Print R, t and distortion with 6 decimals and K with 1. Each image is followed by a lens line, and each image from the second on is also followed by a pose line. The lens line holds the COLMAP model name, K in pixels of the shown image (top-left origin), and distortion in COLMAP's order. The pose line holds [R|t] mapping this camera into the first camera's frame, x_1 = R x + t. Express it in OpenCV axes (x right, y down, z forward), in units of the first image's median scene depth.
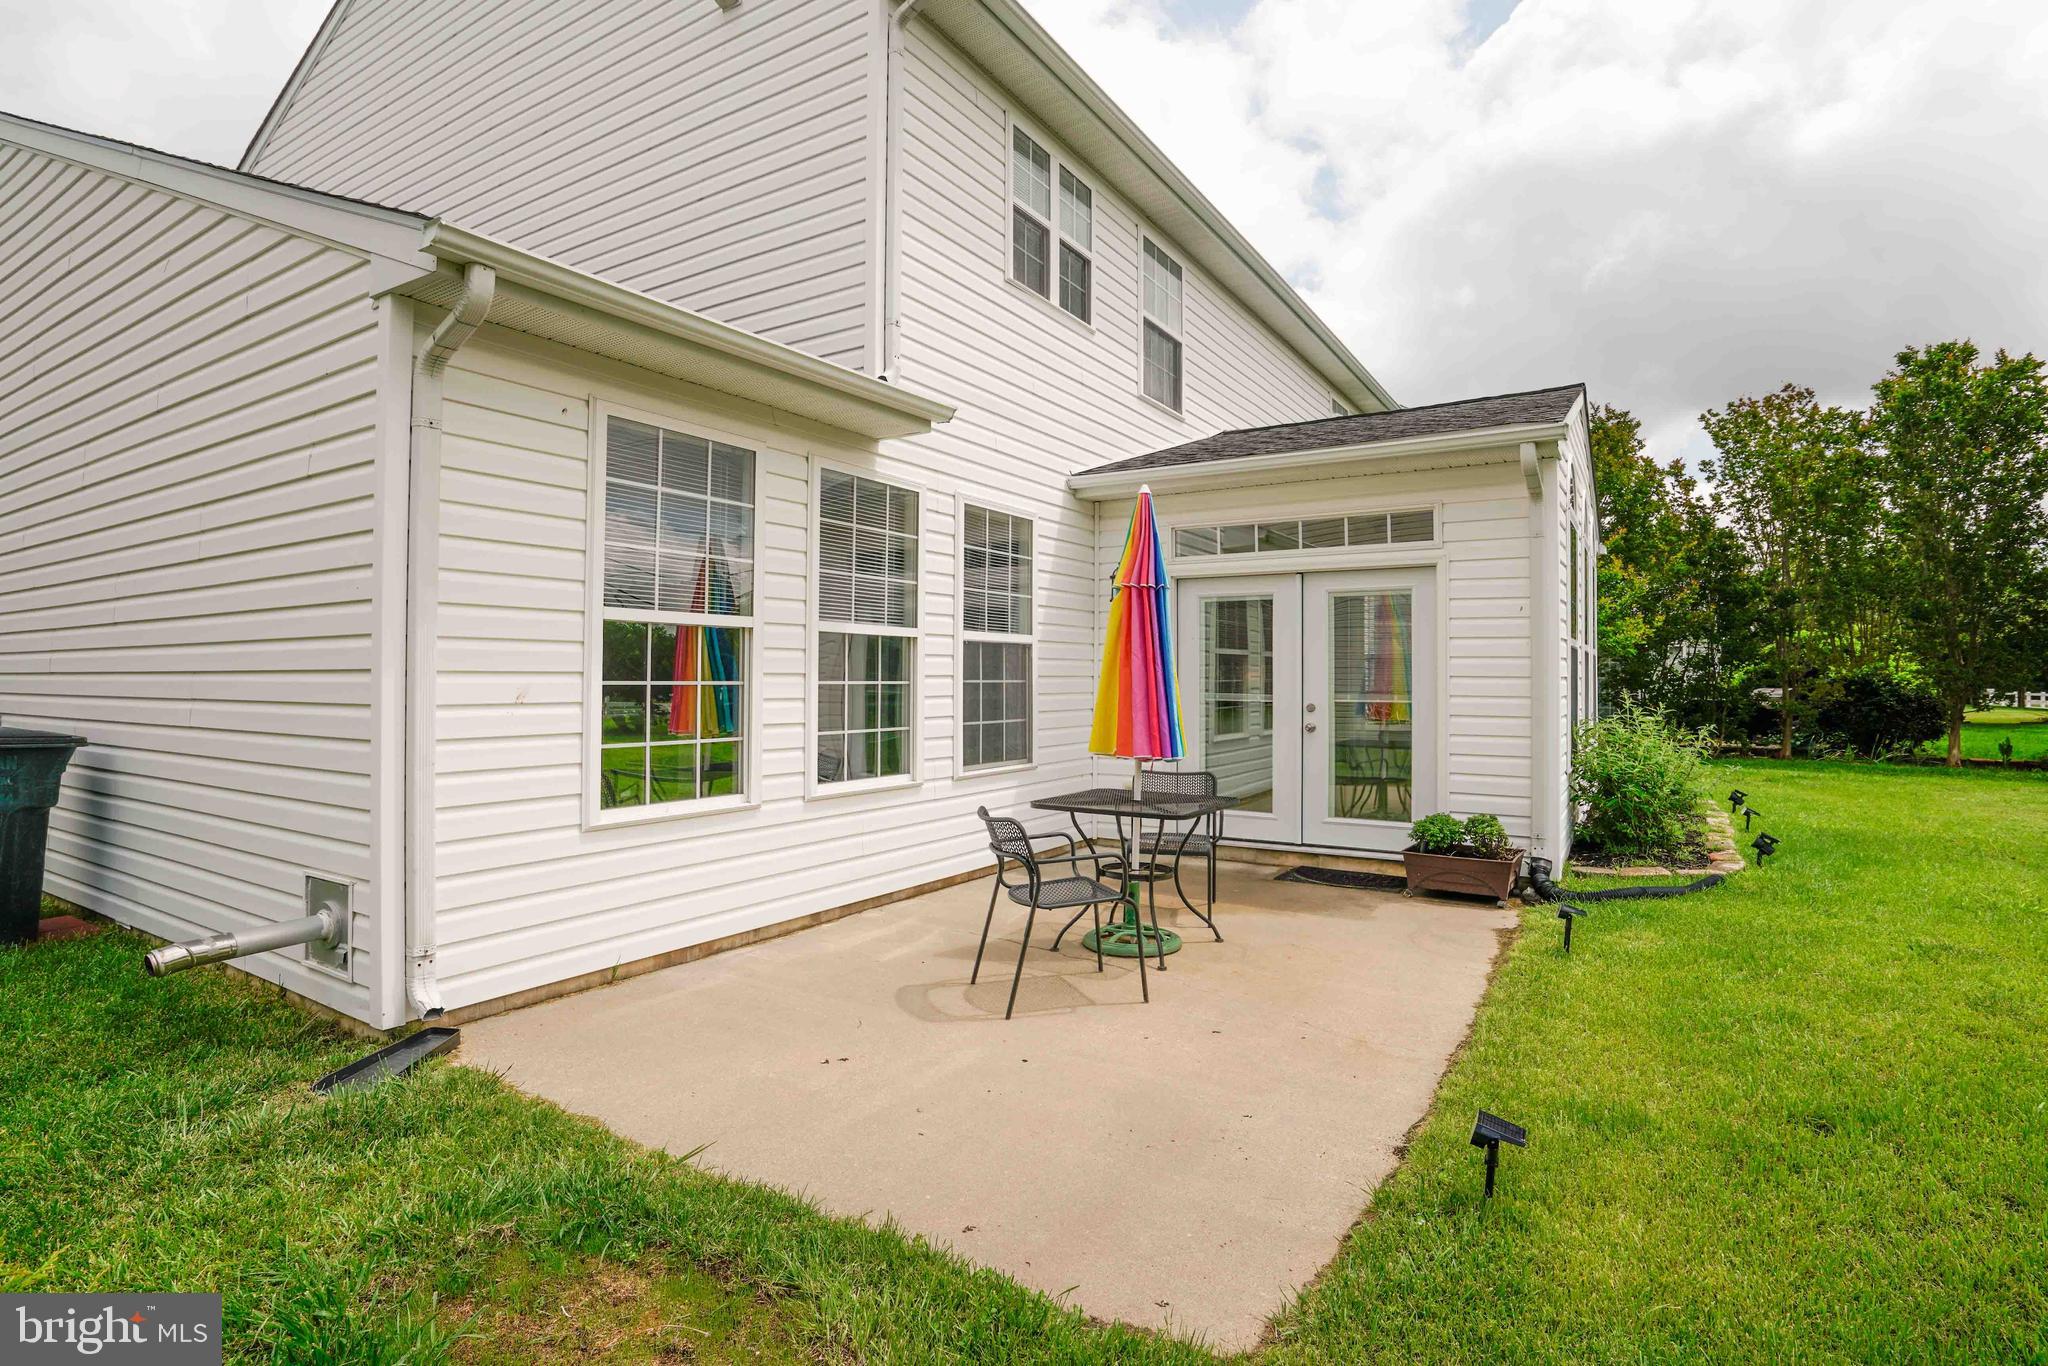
lens RADIAL K [[1007.0, 0, 1174.3], [0, 1007.0, 654.5], [0, 0, 1]] dist [-0.028922, -0.000602]
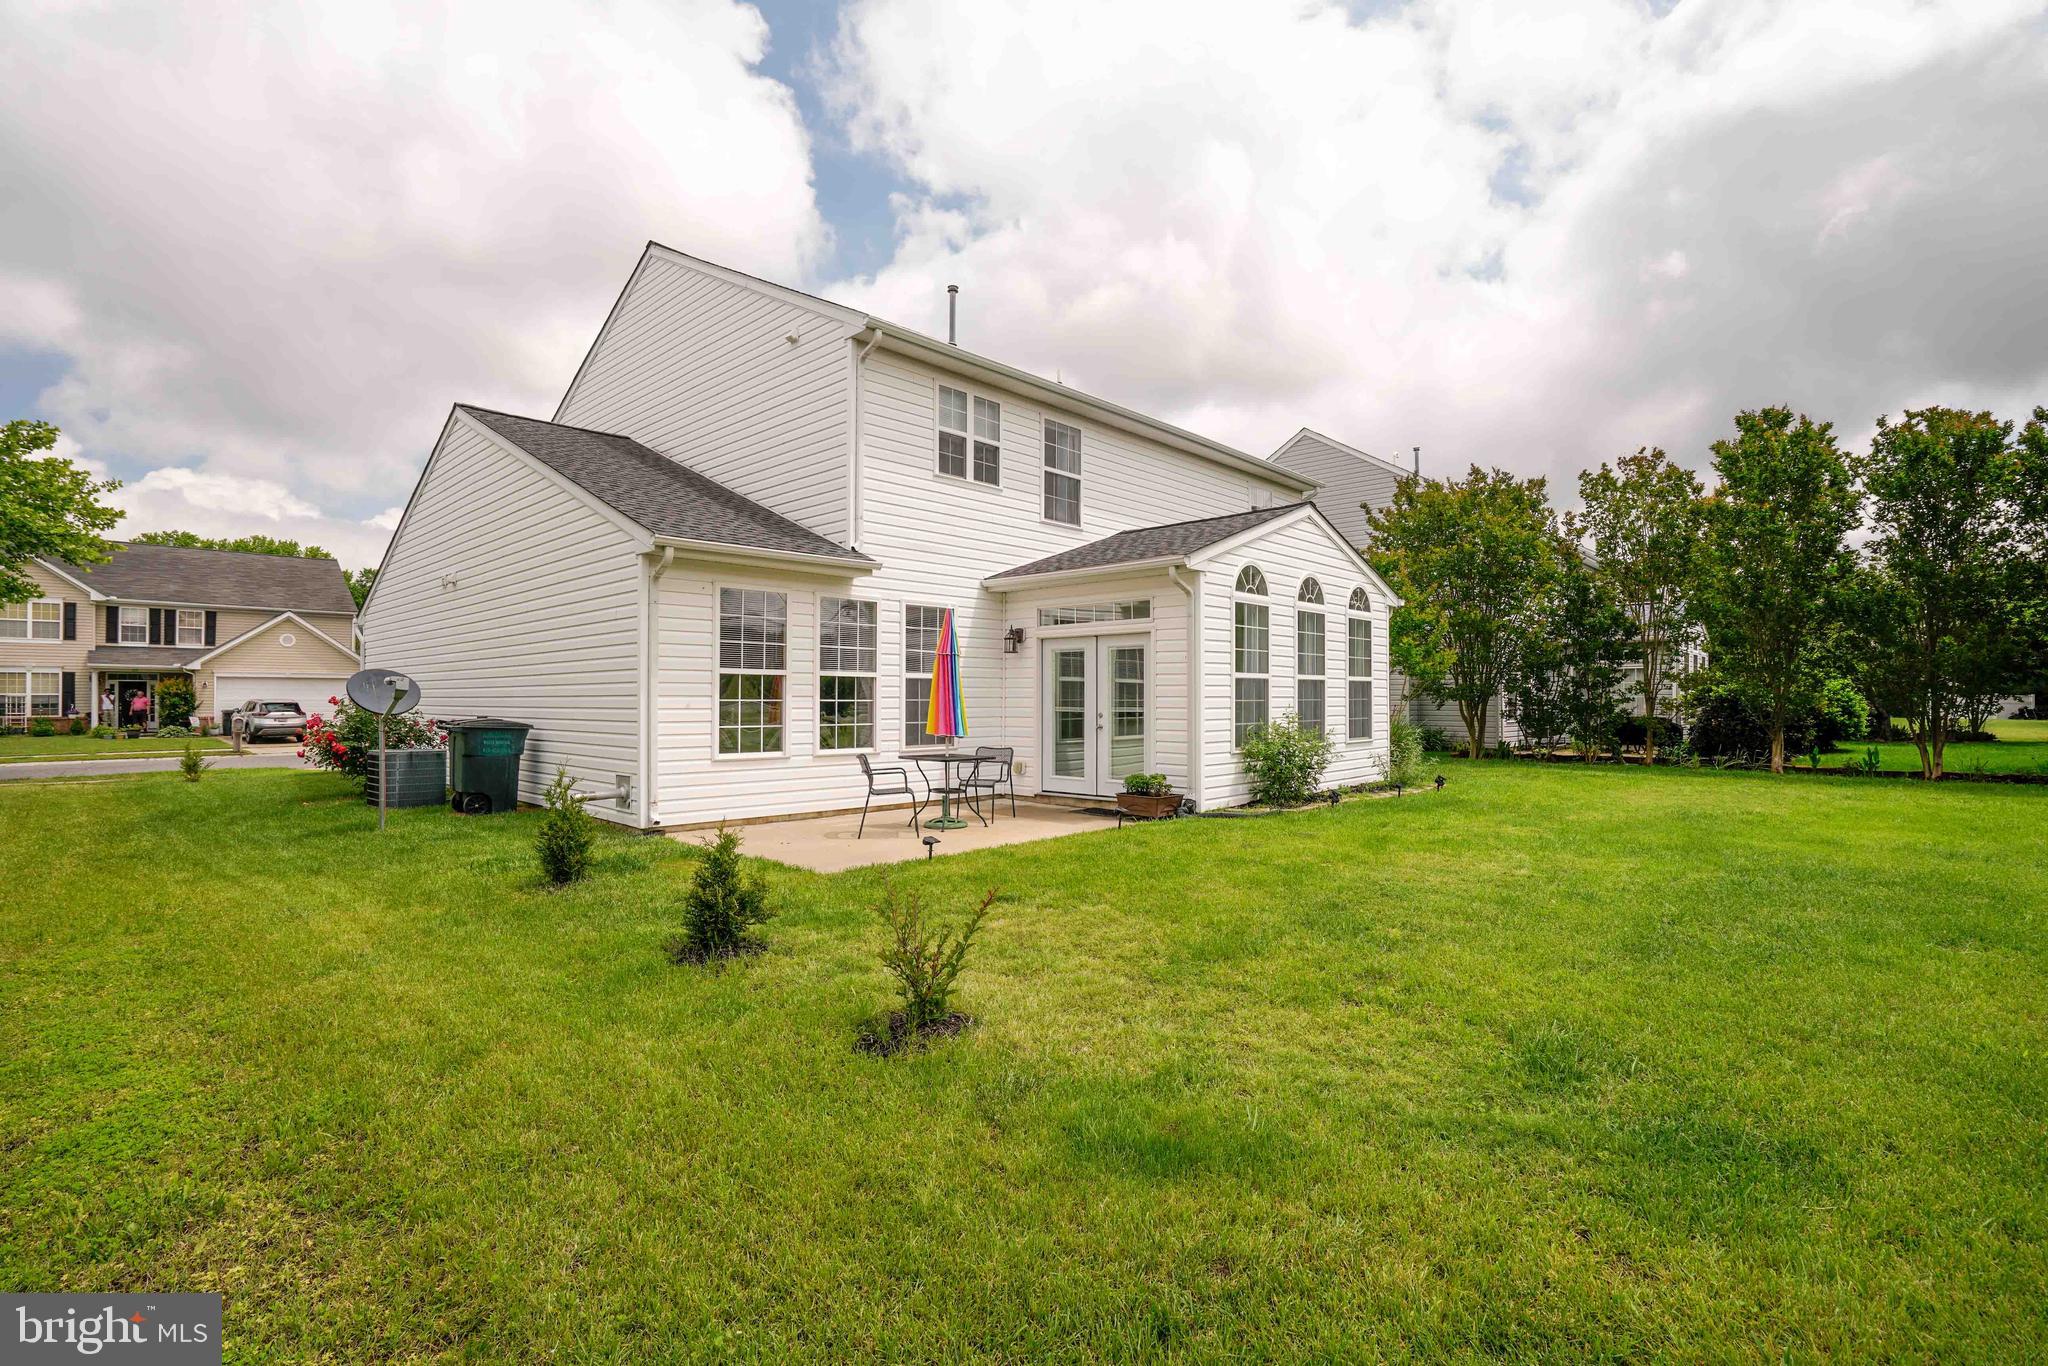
lens RADIAL K [[941.9, 0, 1002.1], [0, 941.9, 689.6], [0, 0, 1]] dist [-0.061556, 0.025193]
pose [[0.950129, -0.006350, -0.311793, 0.531250], [0.010043, 0.999897, 0.010238, -0.008855], [0.311696, -0.012858, 0.950095, -0.634038]]
